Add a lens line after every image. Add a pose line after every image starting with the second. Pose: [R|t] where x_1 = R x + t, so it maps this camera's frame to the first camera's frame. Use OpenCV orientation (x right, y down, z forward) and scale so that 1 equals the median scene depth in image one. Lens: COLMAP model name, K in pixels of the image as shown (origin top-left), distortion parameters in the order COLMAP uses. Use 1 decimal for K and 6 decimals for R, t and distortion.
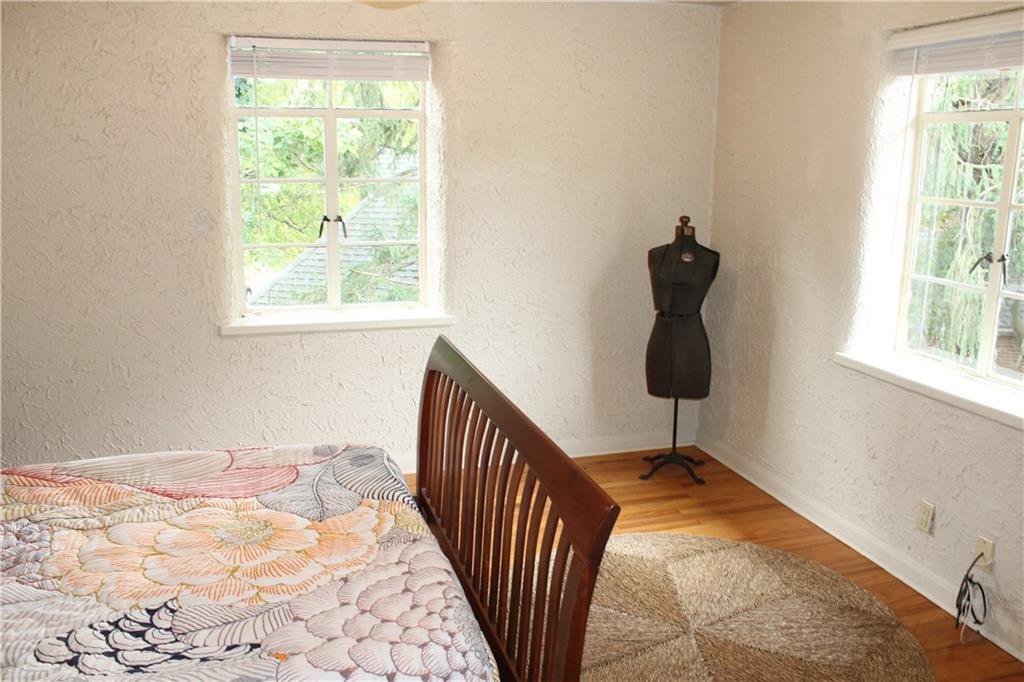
lens RADIAL K [[867.5, 0, 522.3], [0, 867.5, 343.9], [0, 0, 1]] dist [-0.170909, 0.159262]
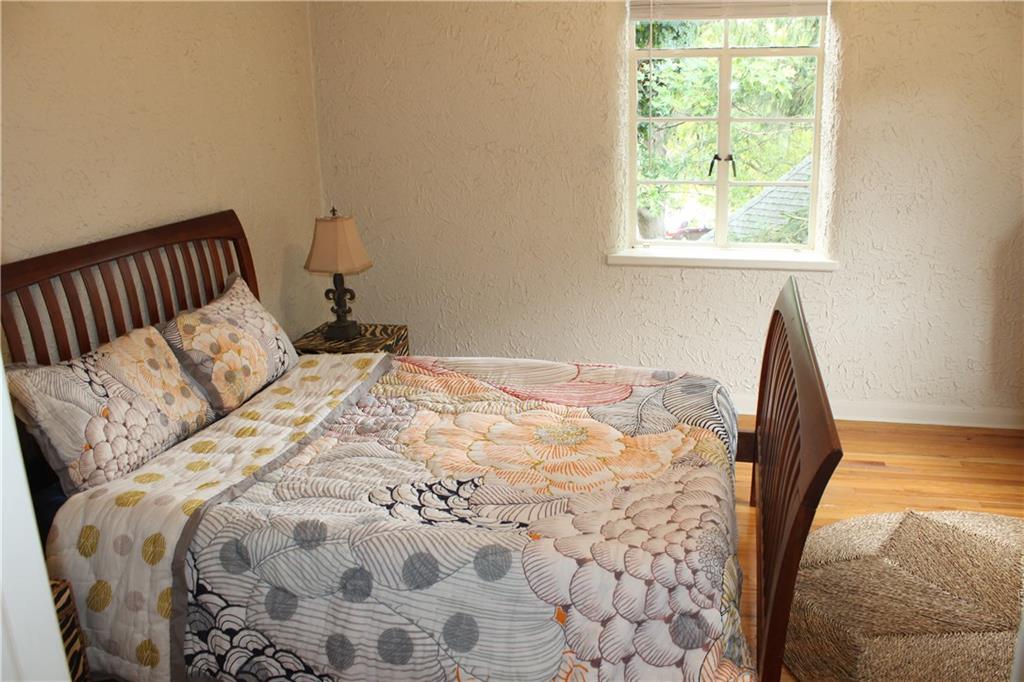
lens RADIAL K [[867.5, 0, 522.3], [0, 867.5, 343.9], [0, 0, 1]] dist [-0.170909, 0.159262]
pose [[0.853070, 0.110469, -0.509969, 0.152275], [-0.078437, 0.993376, 0.083975, 0.009607], [0.515867, -0.031636, 0.856084, 0.002463]]
